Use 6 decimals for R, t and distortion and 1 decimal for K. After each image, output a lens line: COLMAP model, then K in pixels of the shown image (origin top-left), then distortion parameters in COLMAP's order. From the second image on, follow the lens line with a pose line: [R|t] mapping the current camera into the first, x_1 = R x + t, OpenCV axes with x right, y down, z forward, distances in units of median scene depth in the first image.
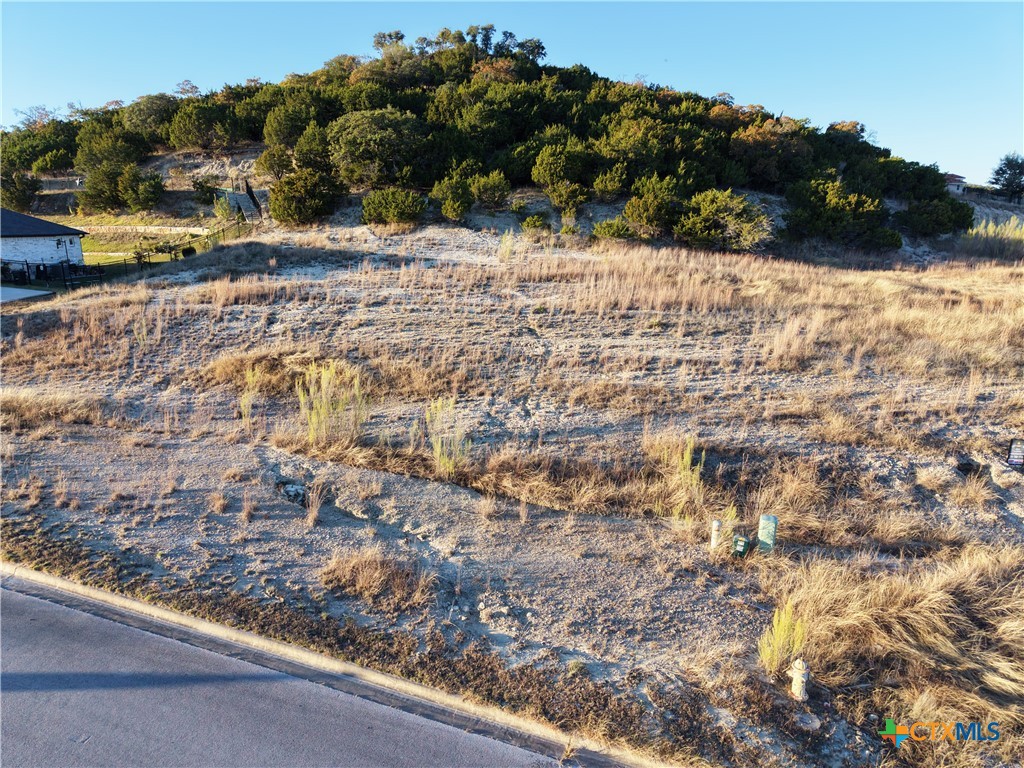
lens RADIAL K [[681.2, 0, 512.3], [0, 681.2, 374.2], [0, 0, 1]] dist [0.055444, -0.067527]
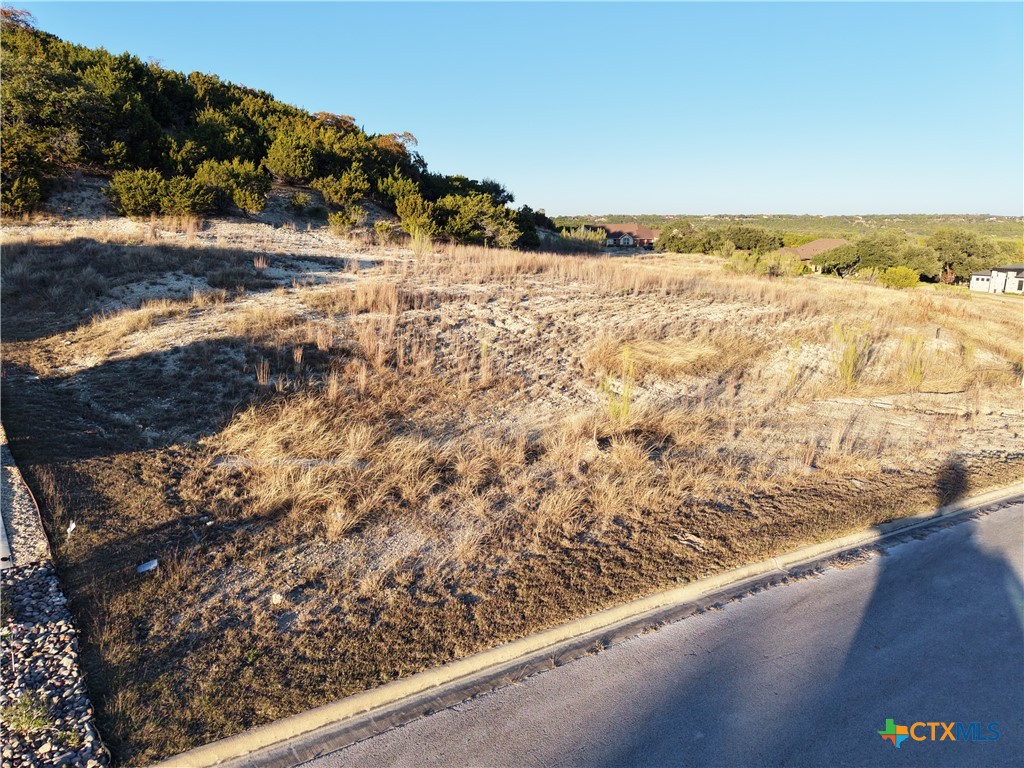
lens RADIAL K [[681.2, 0, 512.3], [0, 681.2, 374.2], [0, 0, 1]] dist [0.055444, -0.067527]
pose [[0.630723, -0.149449, 0.761481, -1.752904], [0.166395, 0.984502, 0.055396, -0.084281], [-0.757958, 0.091767, 0.645816, 0.756368]]
